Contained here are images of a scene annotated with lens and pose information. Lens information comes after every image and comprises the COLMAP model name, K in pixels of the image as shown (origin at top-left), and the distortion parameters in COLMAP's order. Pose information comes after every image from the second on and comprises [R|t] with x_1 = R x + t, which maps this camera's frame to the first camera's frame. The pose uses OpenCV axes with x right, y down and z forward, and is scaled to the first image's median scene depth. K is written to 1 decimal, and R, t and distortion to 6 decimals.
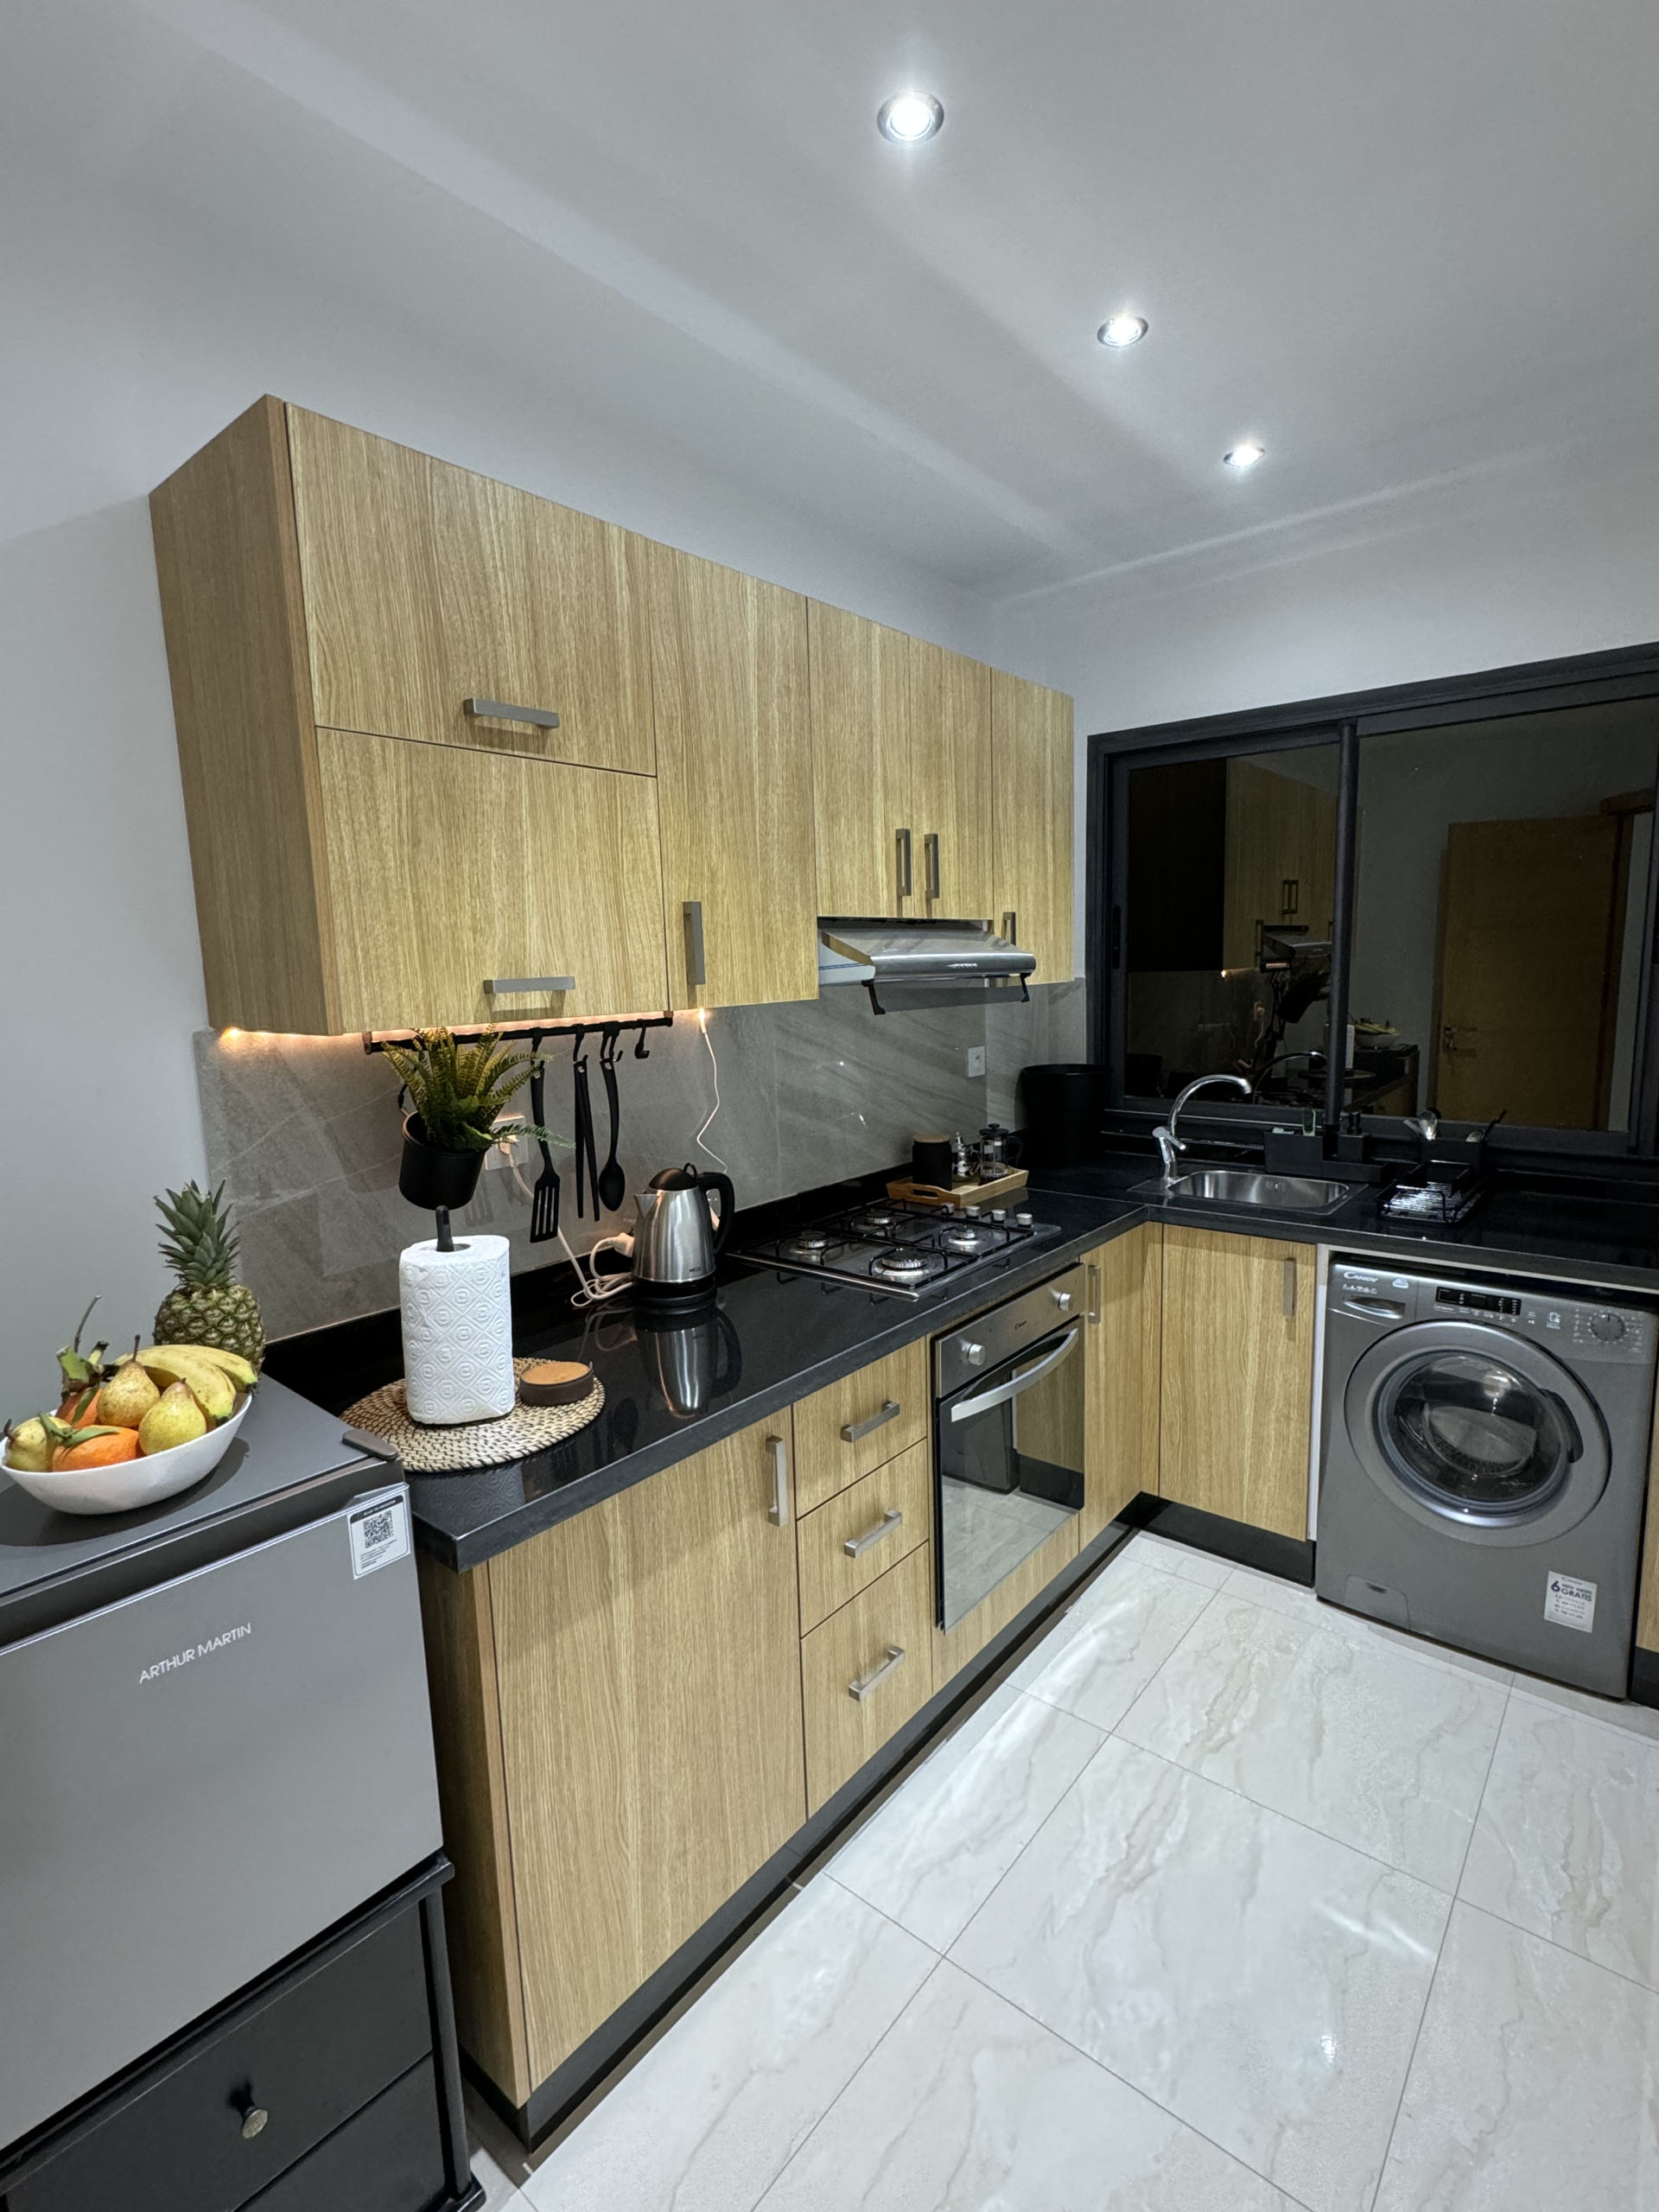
lens RADIAL K [[1048.5, 0, 849.6], [0, 1048.5, 1109.0], [0, 0, 1]] dist [0.002585, -0.001093]
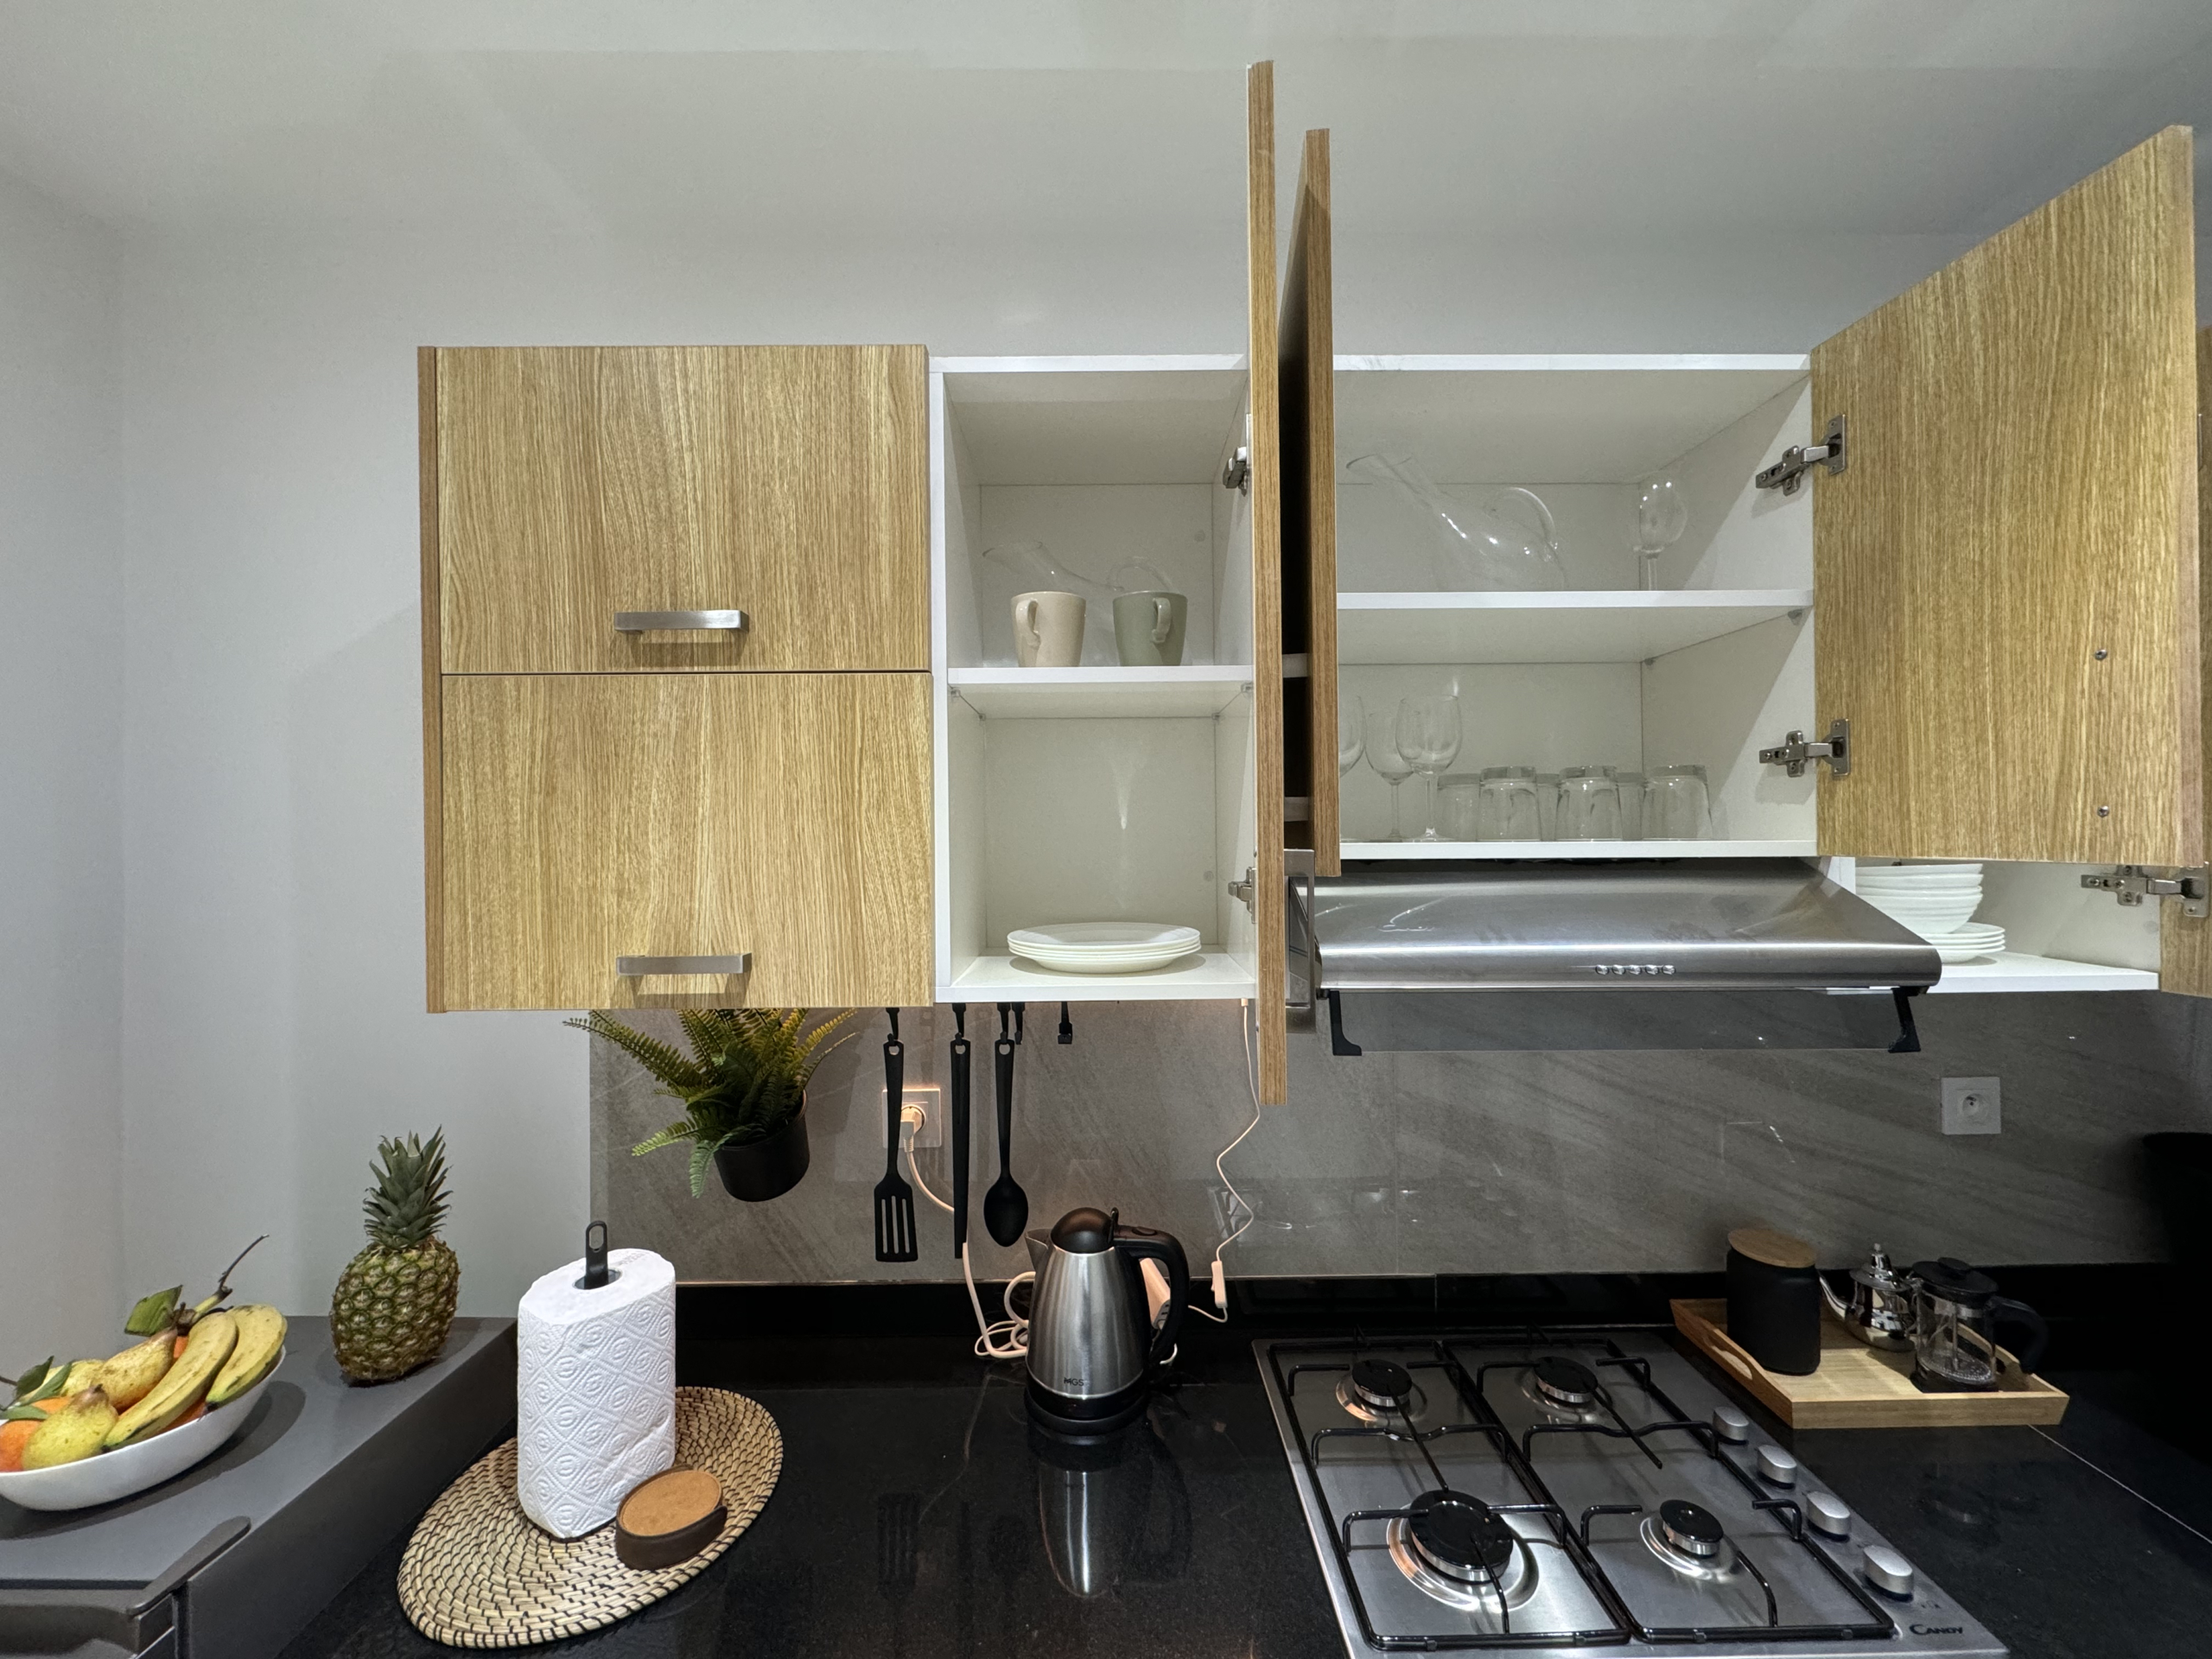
lens RADIAL K [[882.2, 0, 1104.0], [0, 882.2, 828.7], [0, 0, 1]] dist [0.000380, 0.000241]
pose [[0.634512, 0.023730, -0.772548, 0.355572], [-0.119764, 0.990475, -0.067941, -0.194567], [0.763578, 0.135633, 0.631311, 0.761601]]
